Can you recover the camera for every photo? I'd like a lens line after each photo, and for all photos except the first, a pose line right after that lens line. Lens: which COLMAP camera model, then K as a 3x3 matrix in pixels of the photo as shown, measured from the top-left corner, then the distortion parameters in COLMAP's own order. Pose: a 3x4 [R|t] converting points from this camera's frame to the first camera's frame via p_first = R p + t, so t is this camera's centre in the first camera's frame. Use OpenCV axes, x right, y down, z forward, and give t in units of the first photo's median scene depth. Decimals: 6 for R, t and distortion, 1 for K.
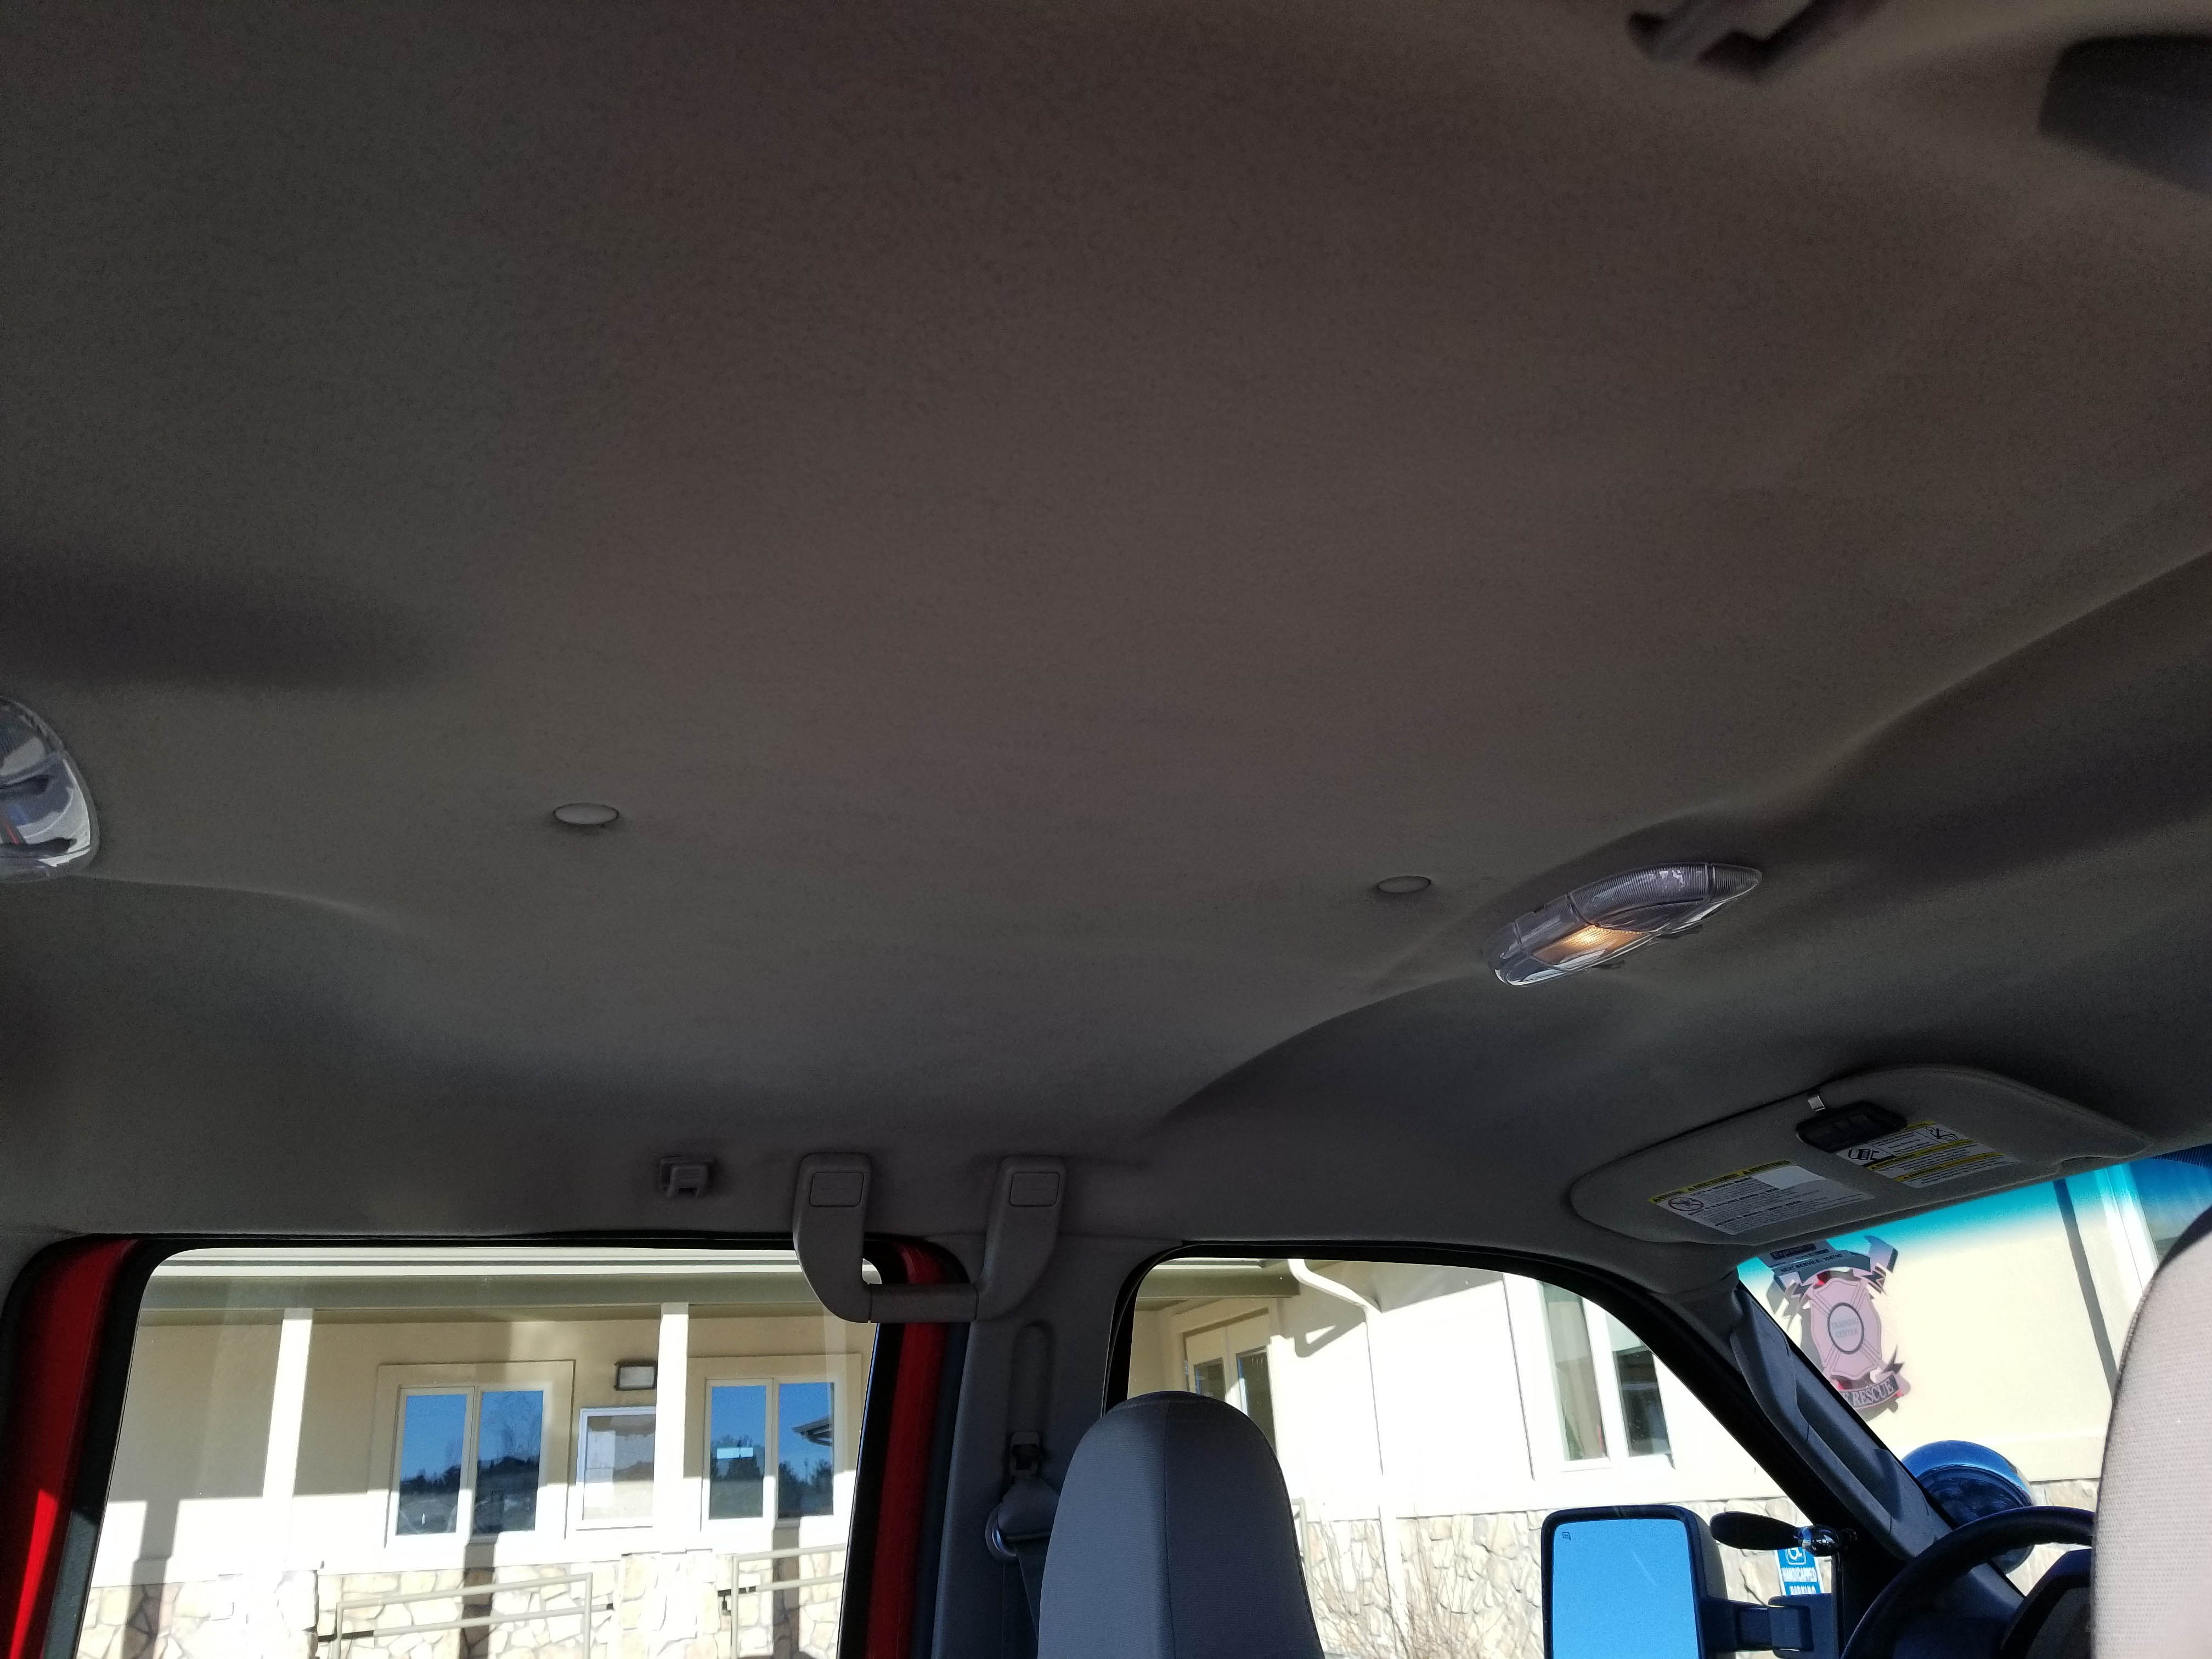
lens RADIAL K [[1712.9, 0, 1106.0], [0, 1712.9, 829.5], [0, 0, 1]] dist [-0.033770, -0.003742]
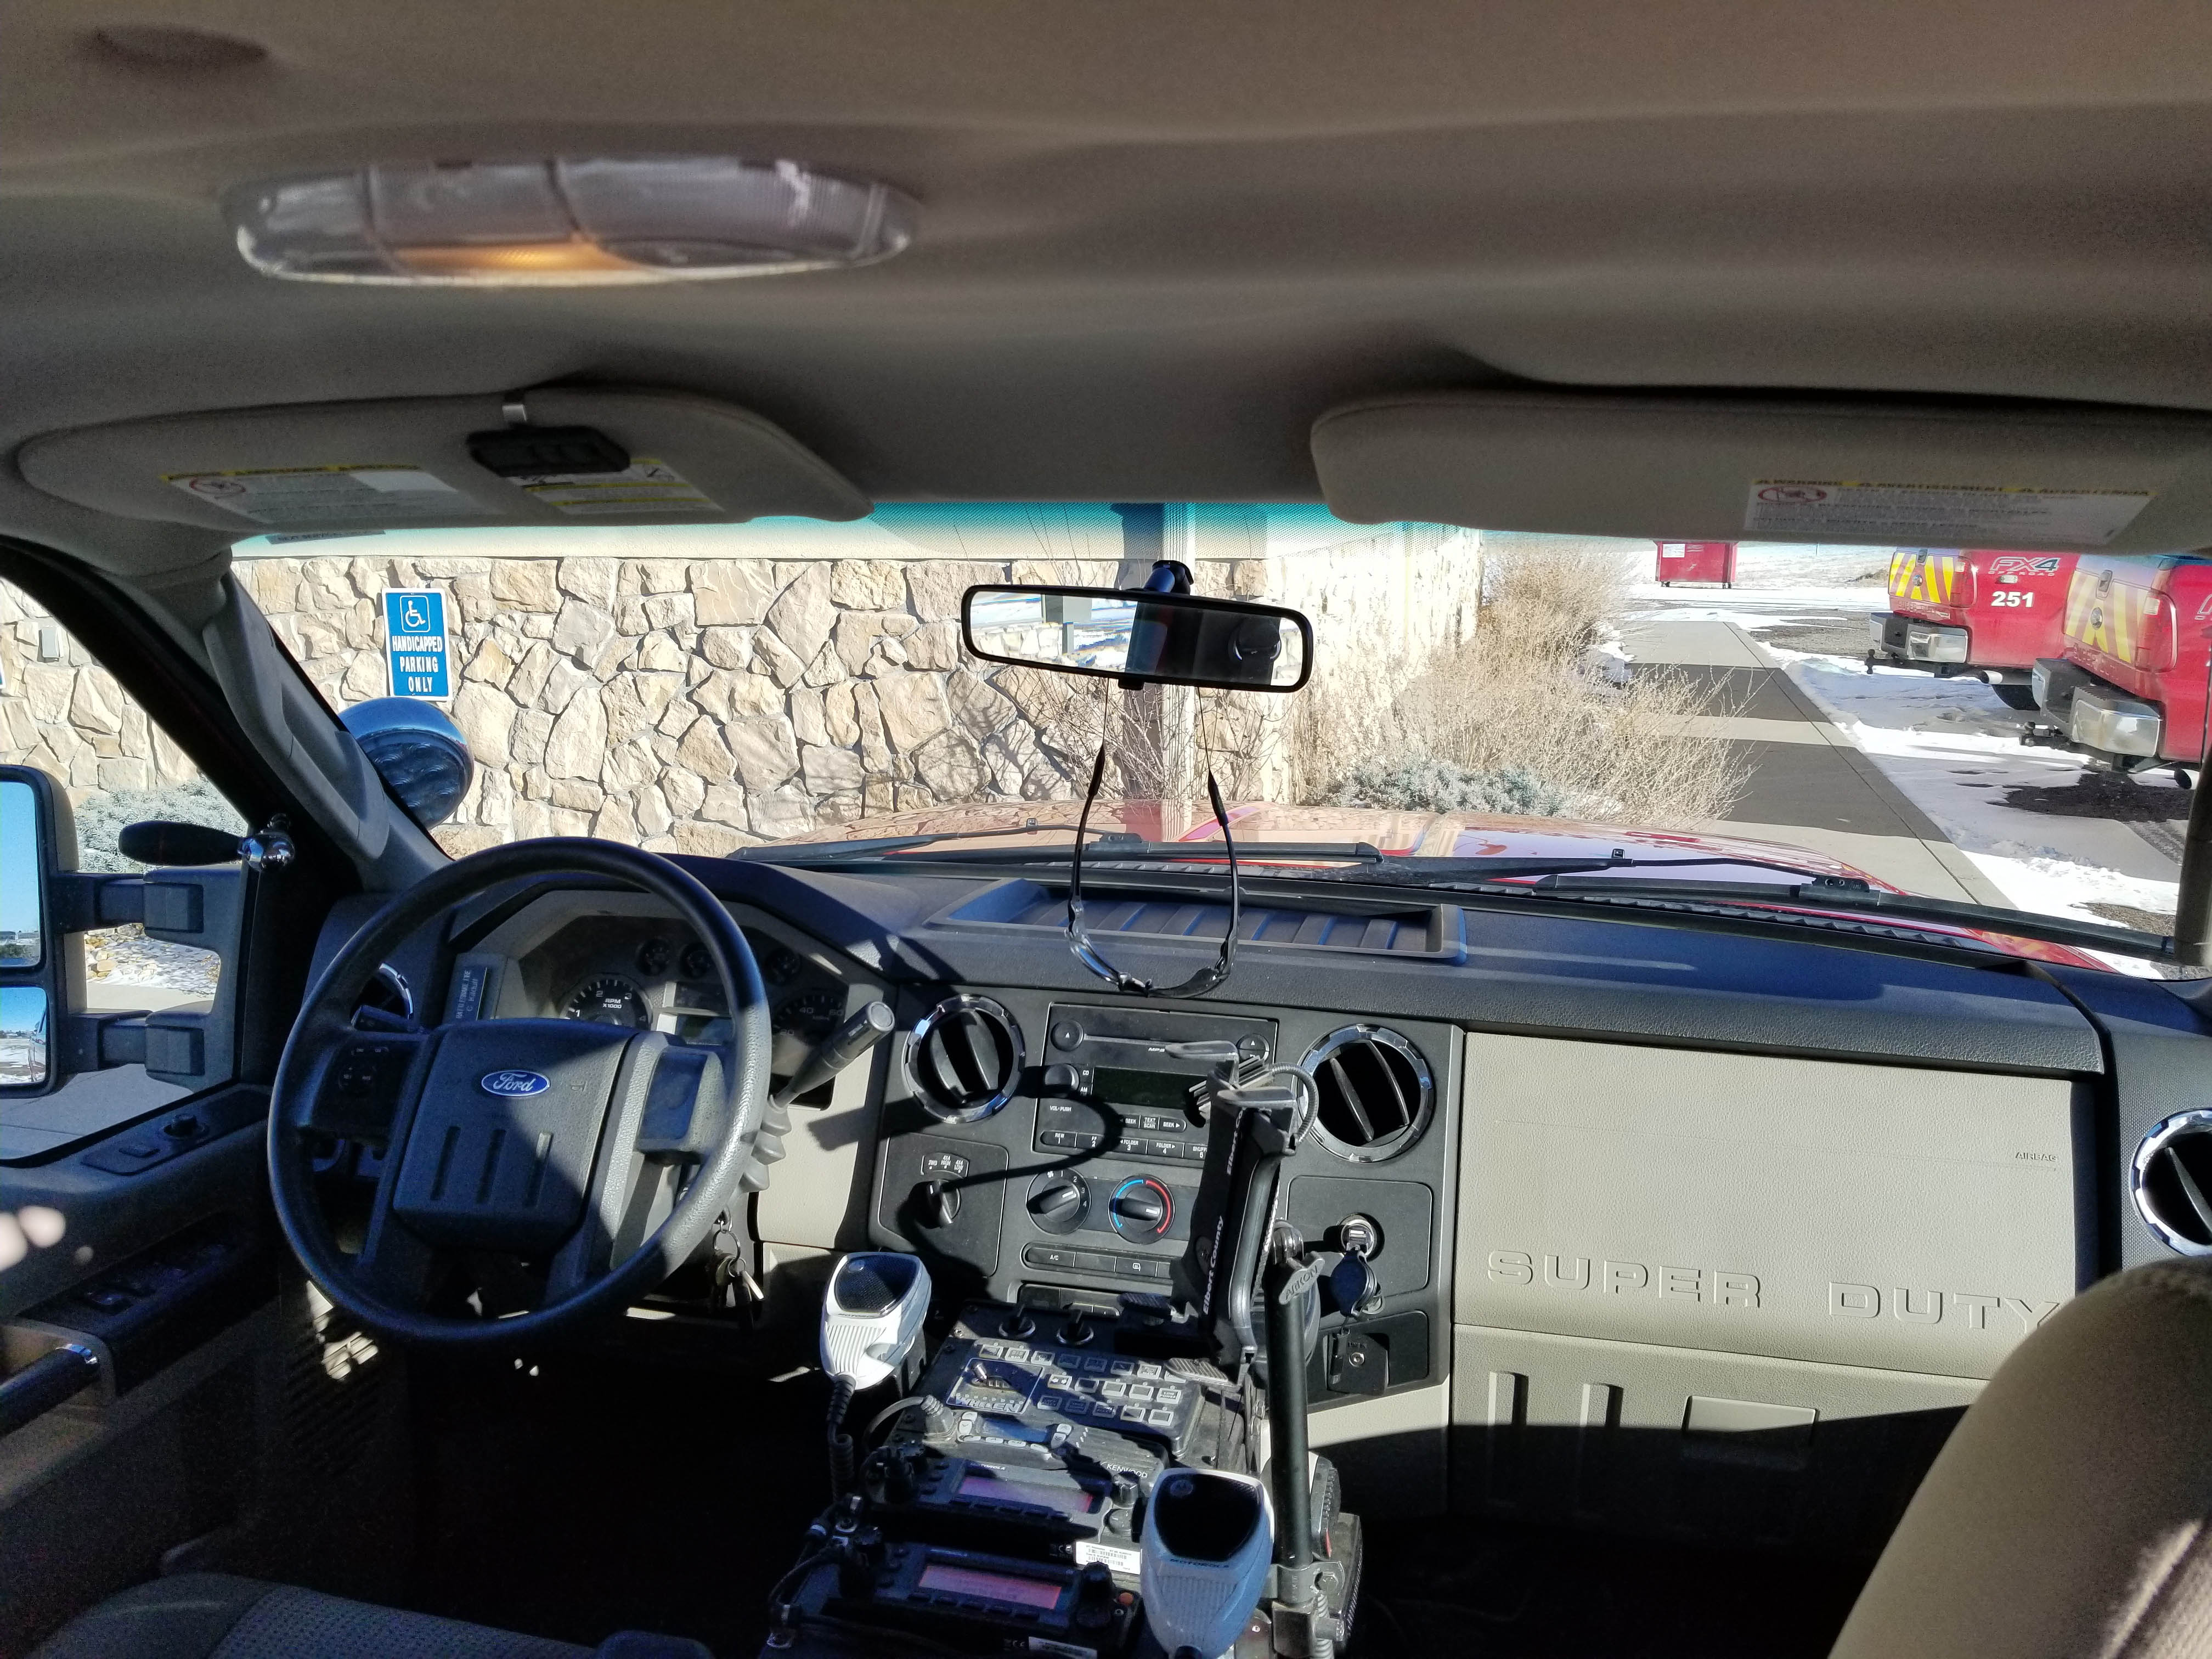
lens RADIAL K [[1712.9, 0, 1106.0], [0, 1712.9, 829.5], [0, 0, 1]] dist [-0.033770, -0.003742]
pose [[0.565682, -0.114626, 0.816618, -0.014252], [-0.330178, 0.875961, 0.351674, -0.007377], [-0.755637, -0.468565, 0.457668, 0.343734]]
